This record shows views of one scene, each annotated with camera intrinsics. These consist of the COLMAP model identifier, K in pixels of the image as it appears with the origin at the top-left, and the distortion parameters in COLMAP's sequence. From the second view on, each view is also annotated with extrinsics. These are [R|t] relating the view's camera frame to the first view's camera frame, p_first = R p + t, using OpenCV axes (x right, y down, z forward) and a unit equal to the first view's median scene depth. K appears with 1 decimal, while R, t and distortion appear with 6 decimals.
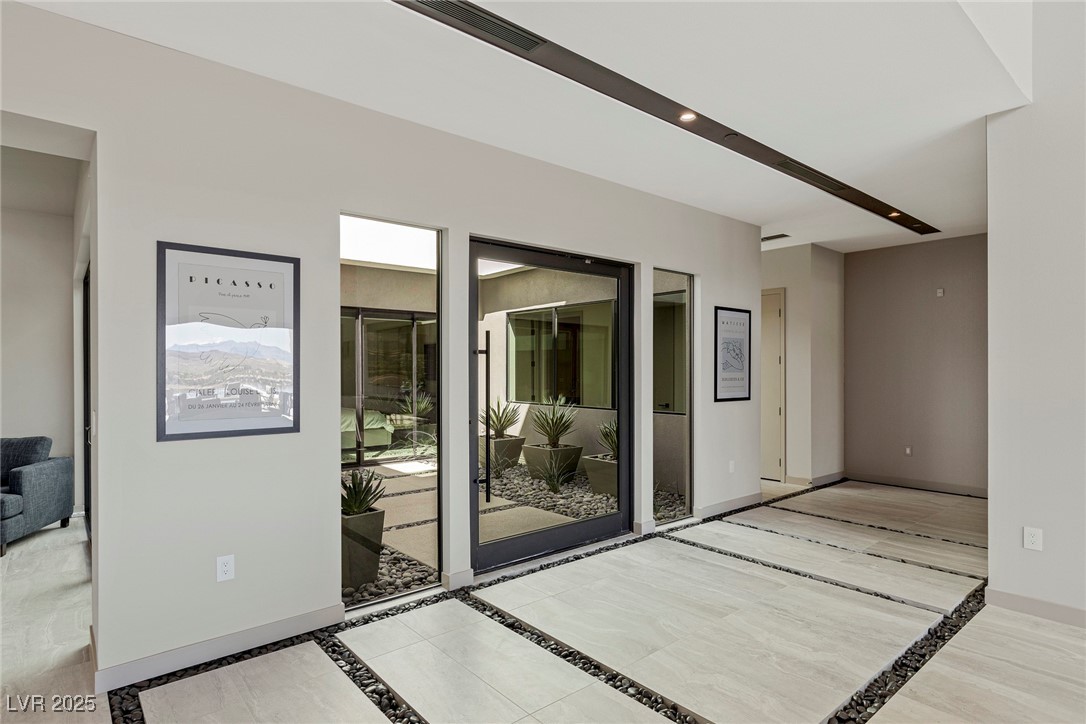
lens RADIAL K [[582.5, 0, 545.8], [0, 582.5, 365.2], [0, 0, 1]] dist [-0.003481, -0.000685]
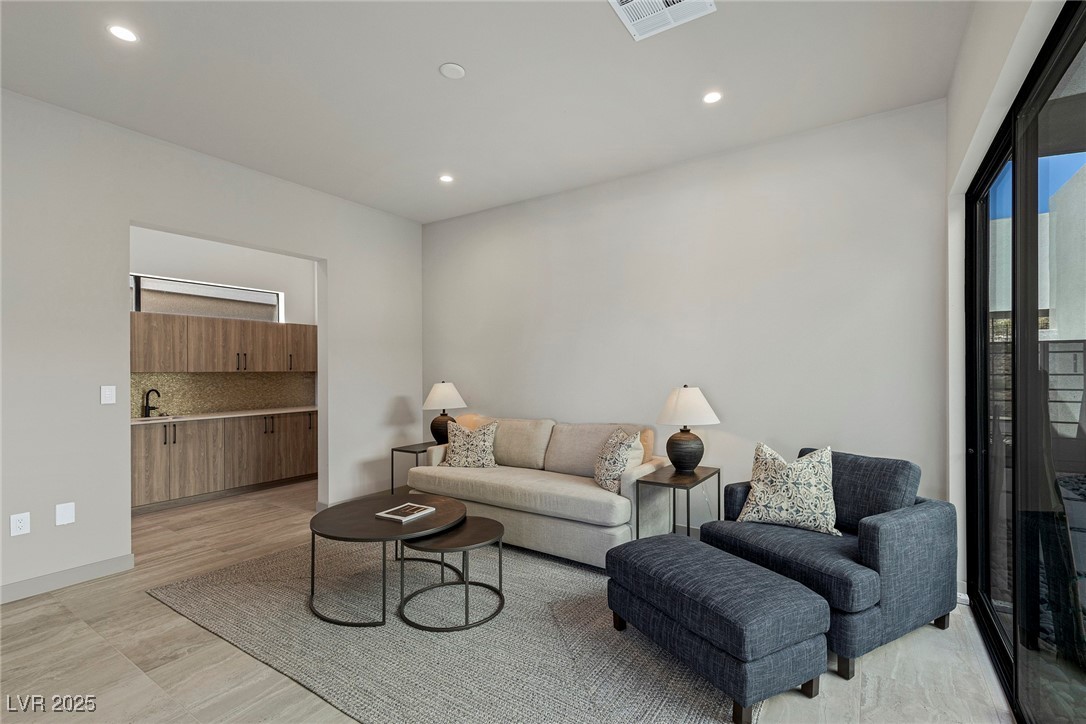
lens RADIAL K [[493.0, 0, 544.7], [0, 493.0, 364.9], [0, 0, 1]] dist [0.003052, 0.001342]
pose [[0.277786, 0.002625, -0.960639, -0.498670], [0.002918, 0.999989, 0.003577, 0.023485], [0.960638, -0.003796, 0.277776, 0.522321]]
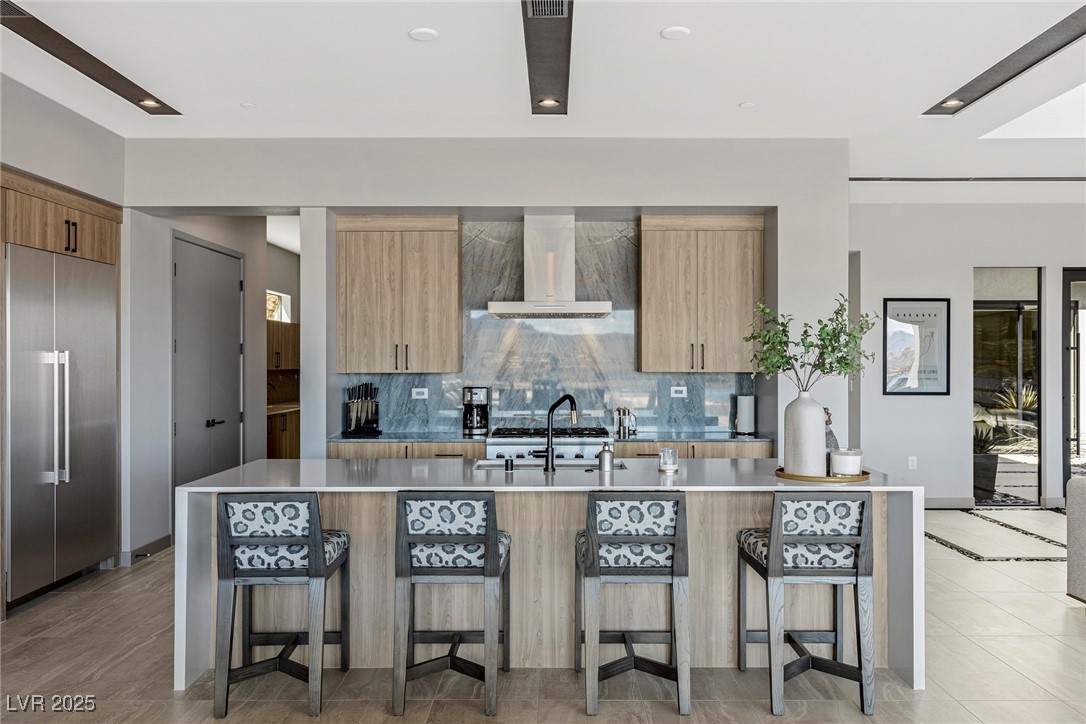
lens RADIAL K [[893.5, 0, 544.6], [0, 893.5, 356.7], [0, 0, 1]] dist [-0.006549, -0.001520]
pose [[0.758088, -0.000095, -0.652152, 0.255575], [0.002175, 0.999995, 0.002383, -0.007647], [0.652148, -0.003225, 0.758085, -1.147146]]
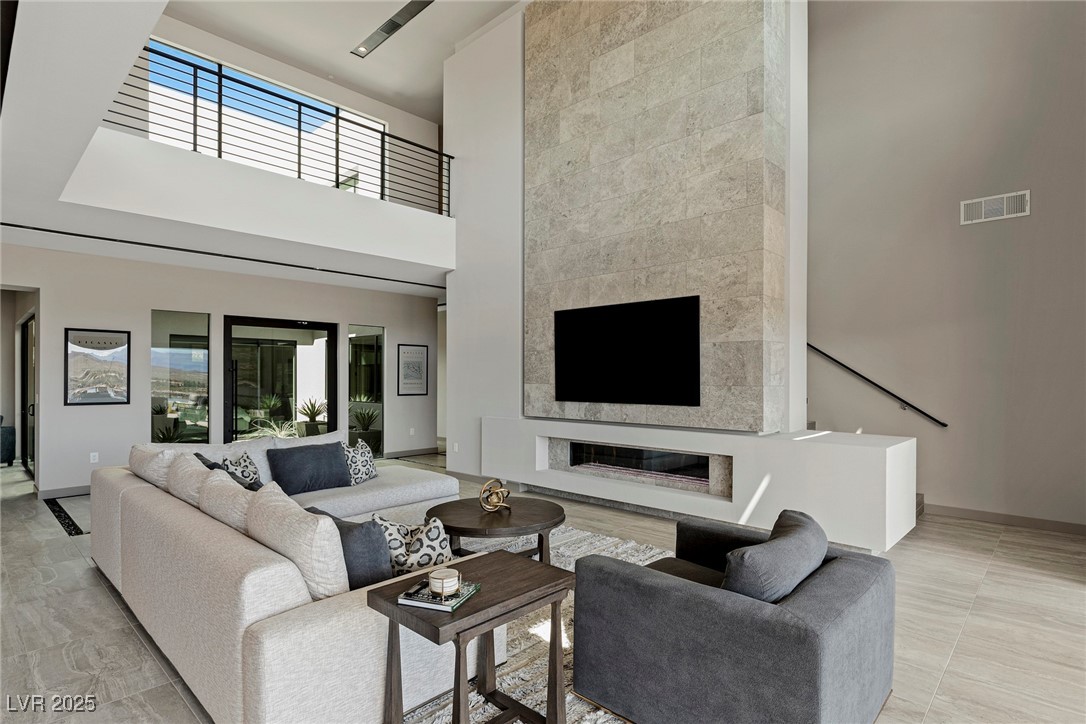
lens RADIAL K [[558.6, 0, 543.3], [0, 558.6, 371.8], [0, 0, 1]] dist [0.001632, 0.000749]
pose [[0.994578, 0.003711, 0.103928, 0.620472], [-0.003262, 0.999985, -0.004495, -0.006999], [-0.103943, 0.004132, 0.994575, -0.883210]]
